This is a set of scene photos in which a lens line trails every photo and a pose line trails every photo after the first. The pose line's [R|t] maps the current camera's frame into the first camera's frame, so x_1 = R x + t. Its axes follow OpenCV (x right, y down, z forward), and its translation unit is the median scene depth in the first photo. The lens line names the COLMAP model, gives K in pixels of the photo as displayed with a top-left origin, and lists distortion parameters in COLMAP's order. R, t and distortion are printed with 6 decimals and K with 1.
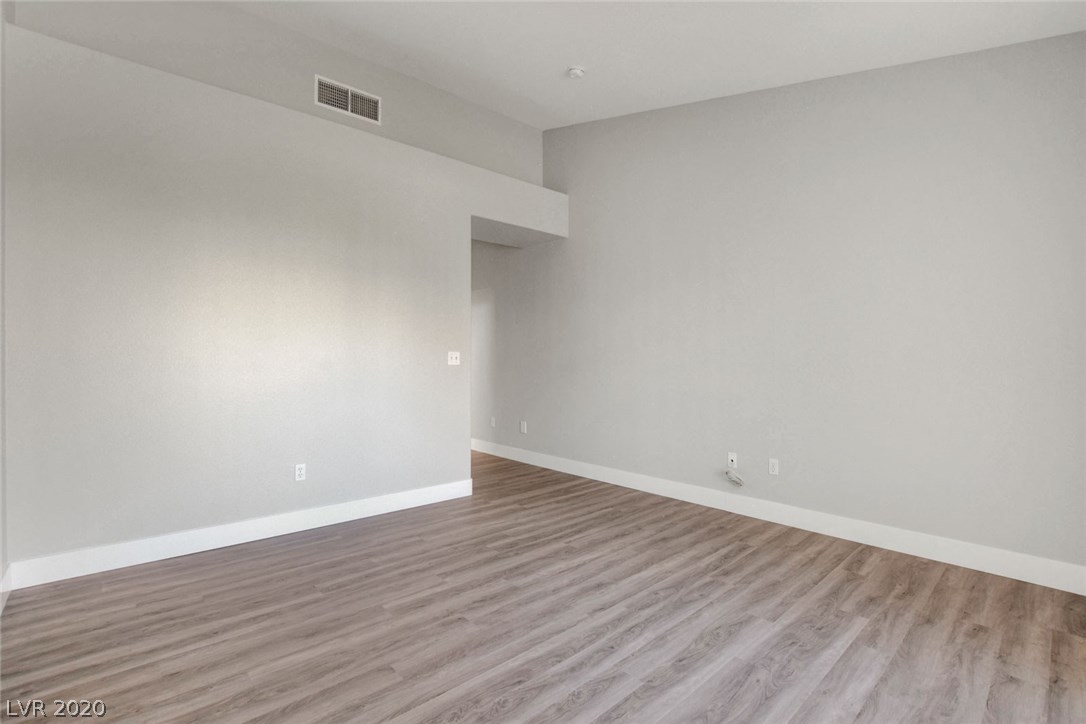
lens RADIAL K [[492.2, 0, 543.0], [0, 492.2, 362.0], [0, 0, 1]] dist [-0.030499, 0.000754]
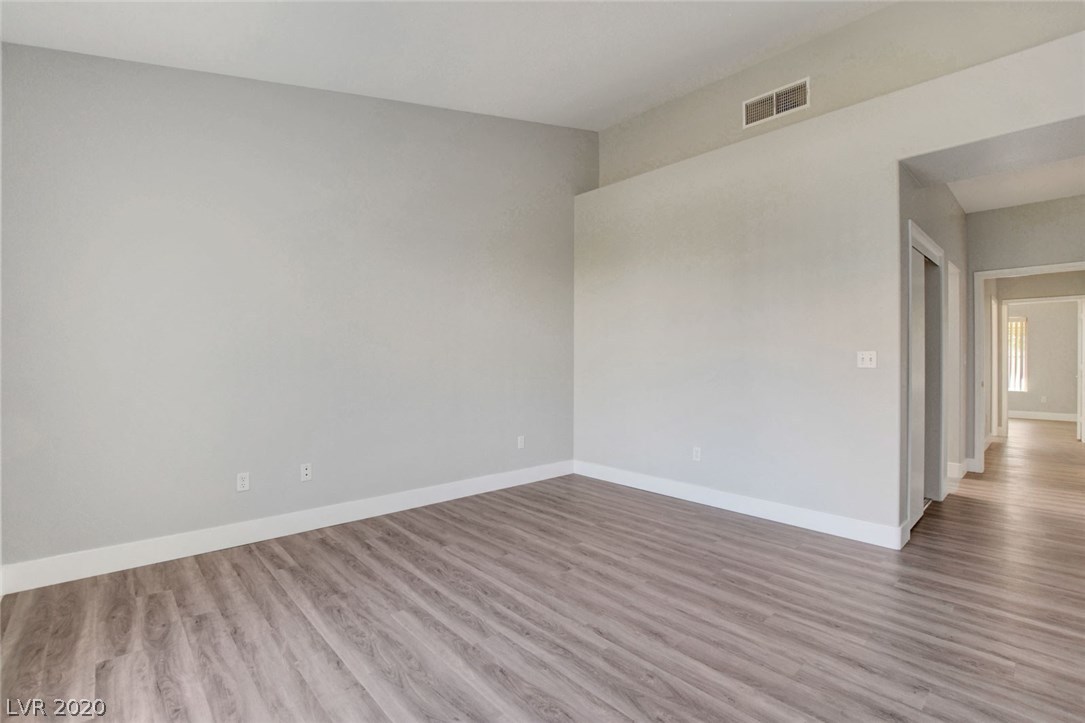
lens RADIAL K [[491.7, 0, 542.5], [0, 491.7, 361.5], [0, 0, 1]] dist [-0.030499, 0.000754]
pose [[0.003503, 0.000642, -0.999994, 0.981569], [-0.010746, 0.999942, 0.000605, 0.001900], [0.999936, 0.010743, 0.003510, 0.846502]]
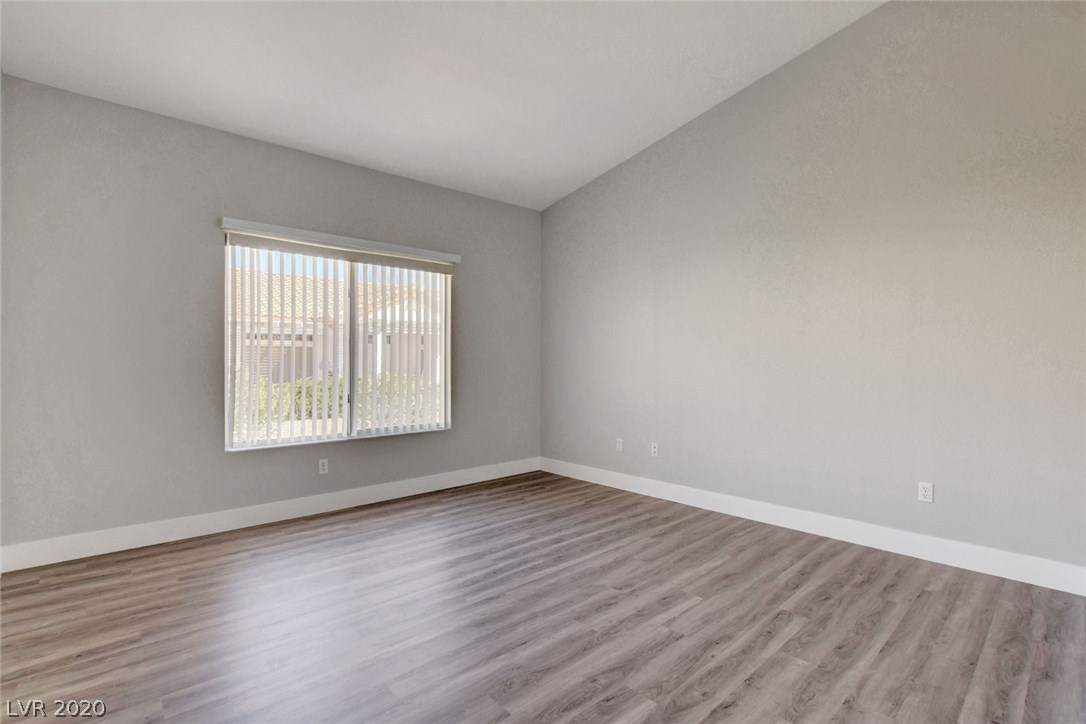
lens RADIAL K [[503.1, 0, 543.0], [0, 503.1, 362.0], [0, 0, 1]] dist [-0.029489, 0.000473]
pose [[-0.999954, -0.004258, -0.008626, 0.018532], [-0.004341, 0.999944, 0.009672, -0.008271], [0.008584, 0.009709, -0.999916, 1.969776]]
